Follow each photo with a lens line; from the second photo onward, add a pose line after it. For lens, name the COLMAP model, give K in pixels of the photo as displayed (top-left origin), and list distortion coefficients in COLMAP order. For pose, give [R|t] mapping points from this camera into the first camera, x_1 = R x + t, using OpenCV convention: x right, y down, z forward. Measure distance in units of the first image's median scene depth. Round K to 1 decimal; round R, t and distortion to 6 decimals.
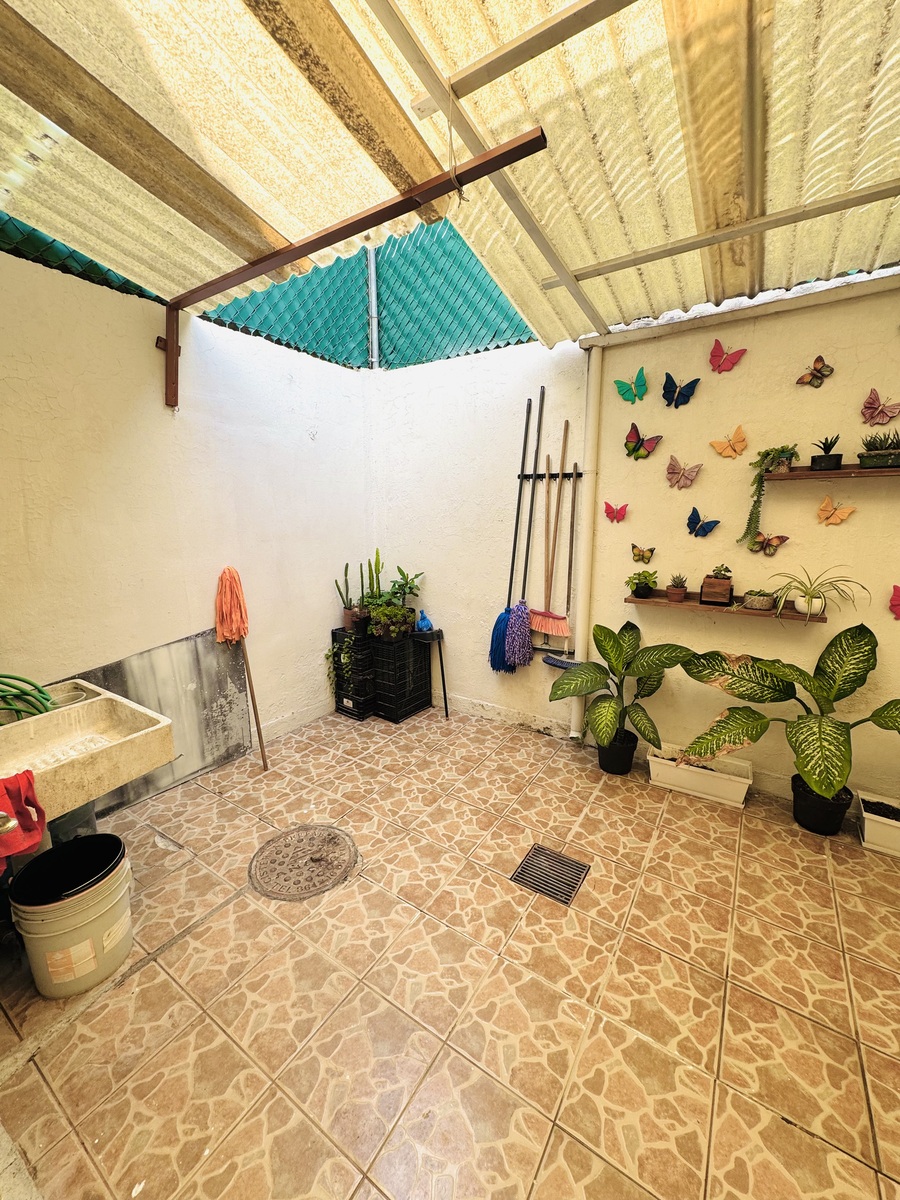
lens RADIAL K [[476.6, 0, 447.9], [0, 476.6, 596.6], [0, 0, 1]] dist [-0.003630, 0.000393]
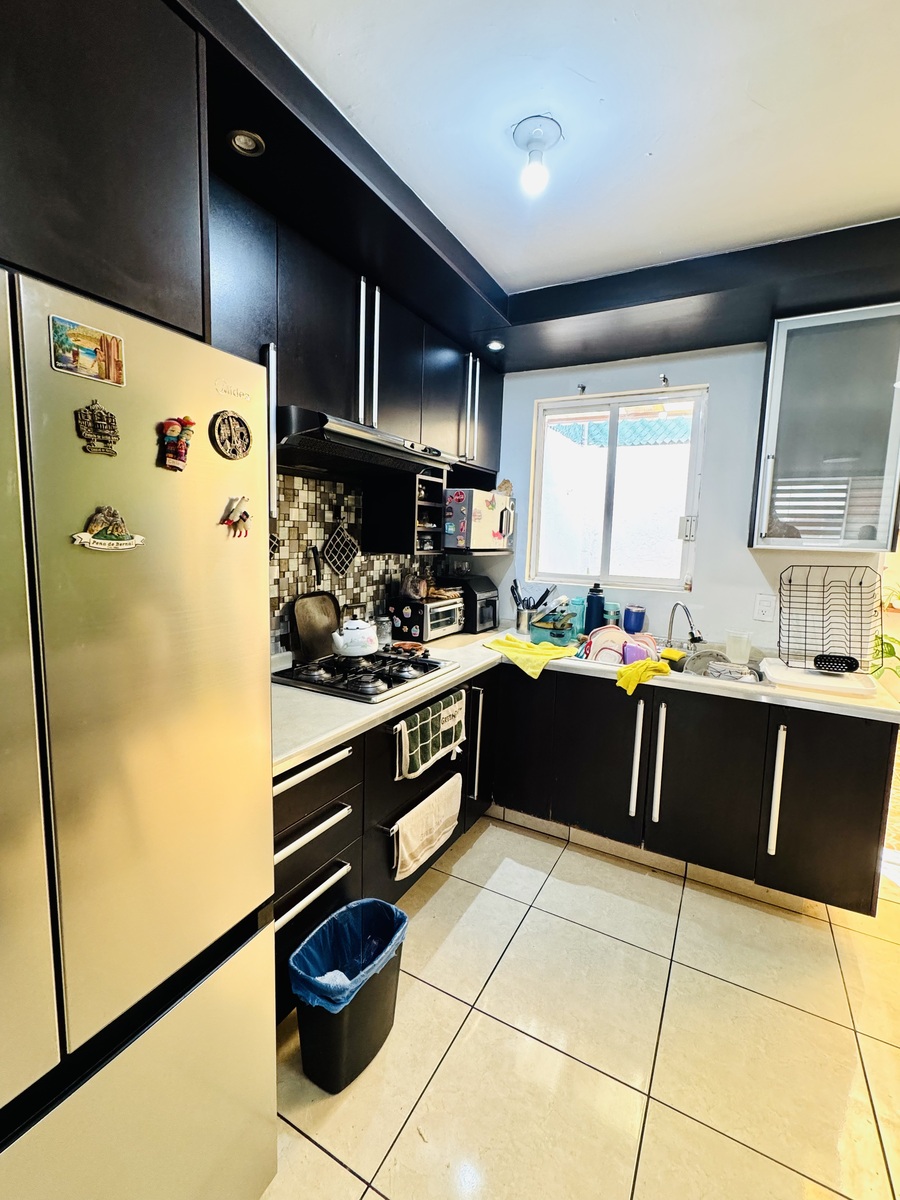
lens RADIAL K [[526.1, 0, 450.4], [0, 526.1, 600.4], [0, 0, 1]] dist [-0.003322, -0.000368]
pose [[0.996391, 0.025126, 0.081079, -1.068609], [-0.020044, 0.997819, -0.062899, 0.156125], [-0.082483, 0.061047, 0.994721, -0.810420]]
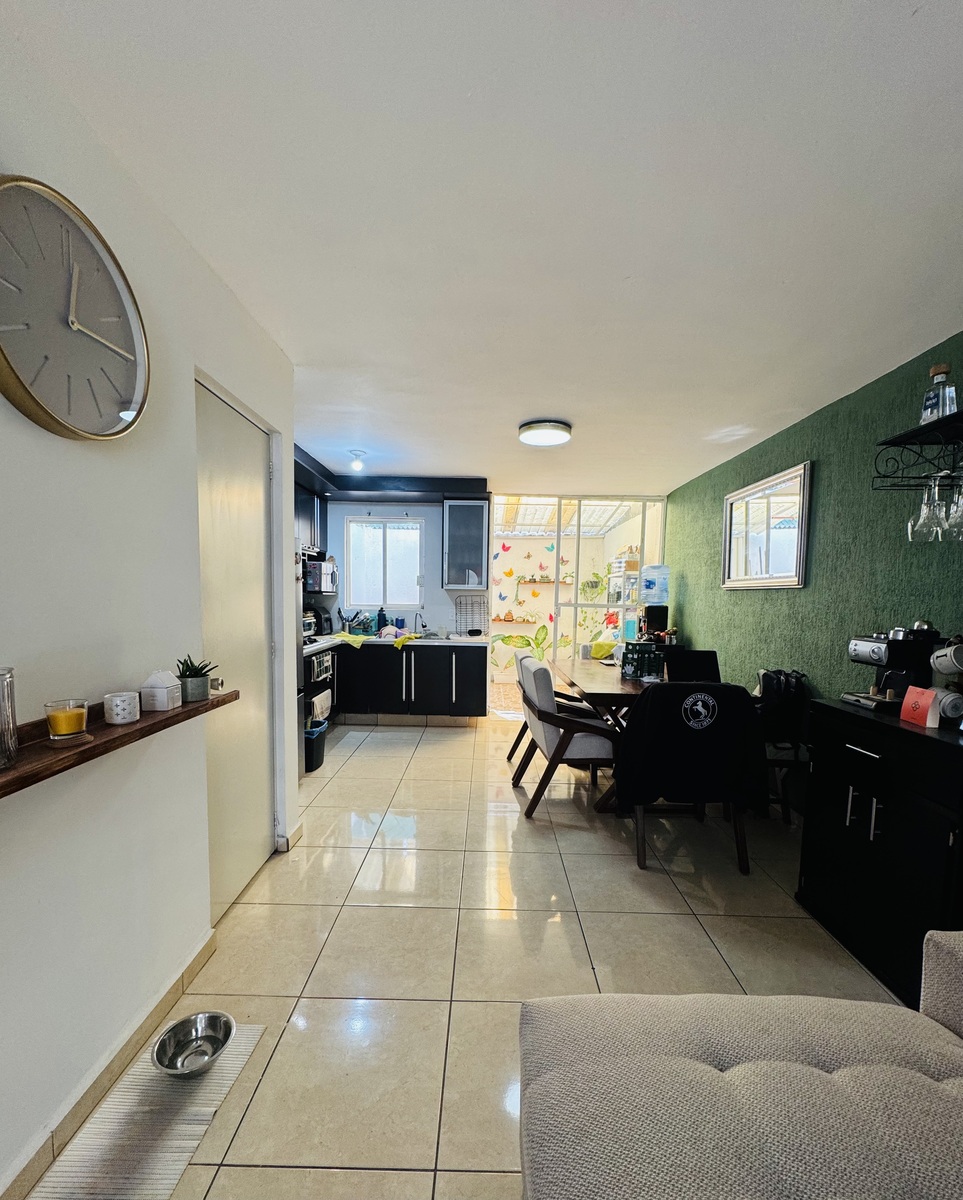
lens RADIAL K [[509.1, 0, 485.8], [0, 509.1, 637.9], [0, 0, 1]] dist [-0.004319, -0.000501]
pose [[0.840106, -0.026924, 0.541754, -1.530410], [0.078903, 0.994210, -0.072946, 0.390606], [-0.536653, 0.104028, 0.837366, -1.903462]]
